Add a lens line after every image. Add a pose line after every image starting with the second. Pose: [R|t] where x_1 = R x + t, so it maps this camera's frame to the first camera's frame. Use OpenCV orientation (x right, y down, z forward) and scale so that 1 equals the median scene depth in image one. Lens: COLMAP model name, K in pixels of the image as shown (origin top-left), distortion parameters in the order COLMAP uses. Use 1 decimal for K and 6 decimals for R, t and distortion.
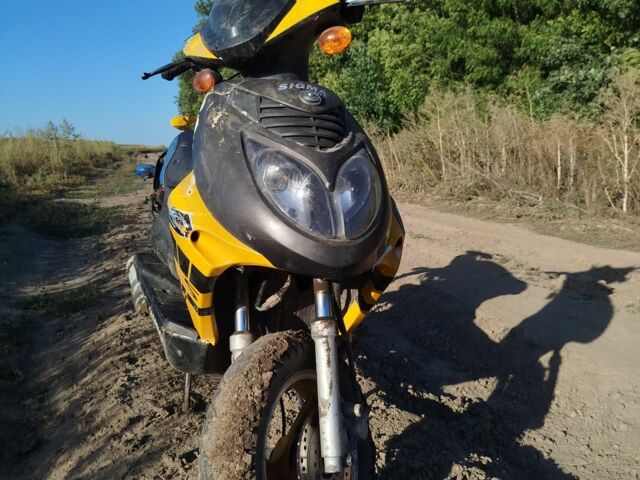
lens RADIAL K [[600.1, 0, 320.0], [0, 600.1, 240.0], [0, 0, 1]] dist [0.011096, -0.034423]
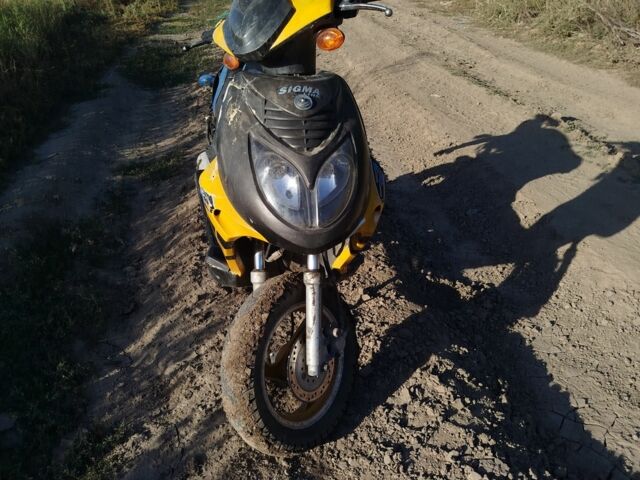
lens RADIAL K [[600.1, 0, 320.0], [0, 600.1, 240.0], [0, 0, 1]] dist [0.011096, -0.034423]
pose [[0.986462, 0.052795, -0.155258, 0.139727], [-0.003622, 0.953542, 0.301239, -0.208847], [0.163949, -0.296598, 0.940824, -0.158656]]
